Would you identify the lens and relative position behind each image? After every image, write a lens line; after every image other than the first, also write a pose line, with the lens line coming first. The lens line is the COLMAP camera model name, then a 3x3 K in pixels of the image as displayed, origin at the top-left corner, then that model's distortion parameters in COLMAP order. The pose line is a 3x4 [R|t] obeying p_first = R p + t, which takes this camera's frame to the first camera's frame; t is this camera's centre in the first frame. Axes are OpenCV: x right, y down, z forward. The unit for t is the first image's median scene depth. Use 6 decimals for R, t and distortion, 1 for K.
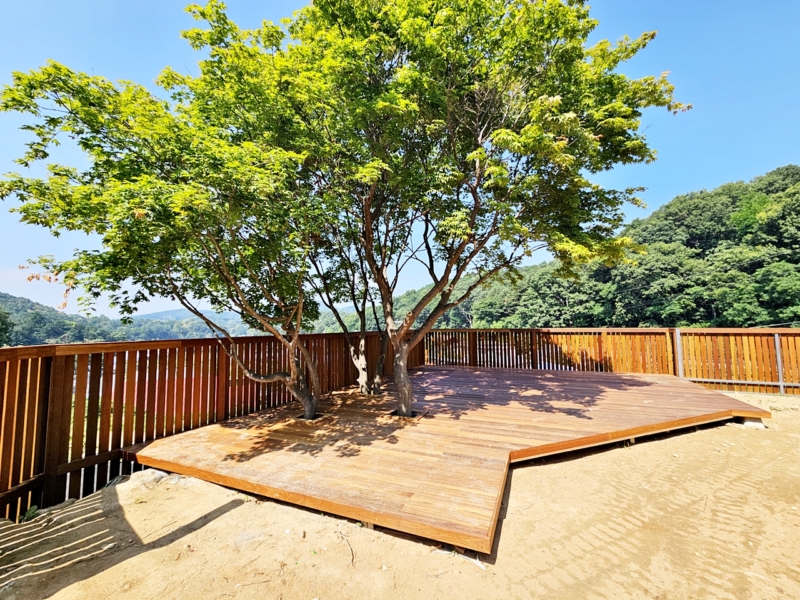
lens RADIAL K [[327.1, 0, 397.4], [0, 327.1, 299.6], [0, 0, 1]] dist [0.002726, 0.000011]
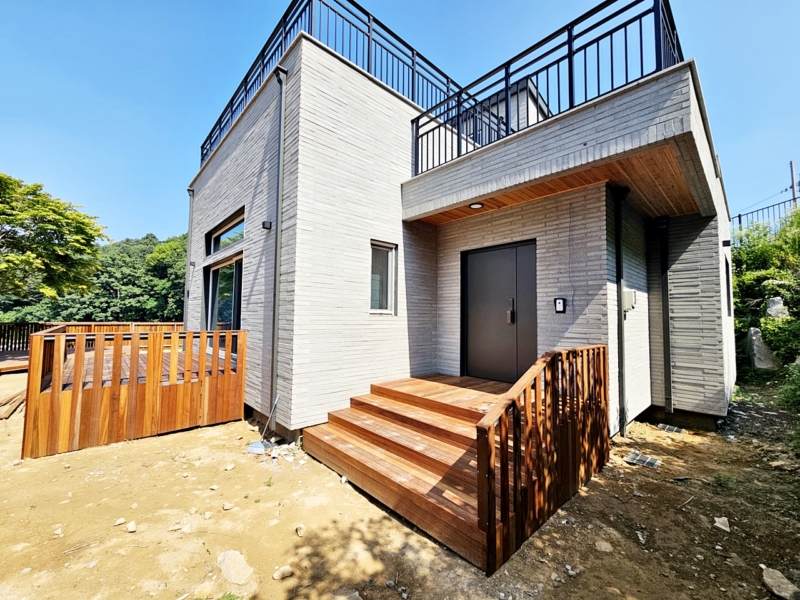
lens RADIAL K [[327.1, 0, 396.7], [0, 327.1, 299.4], [0, 0, 1]] dist [0.002726, 0.000011]
pose [[0.393436, 0.065152, 0.917040, -0.034119], [-0.083984, 0.995862, -0.034720, -0.011515], [-0.915508, -0.063356, 0.397280, -0.117596]]
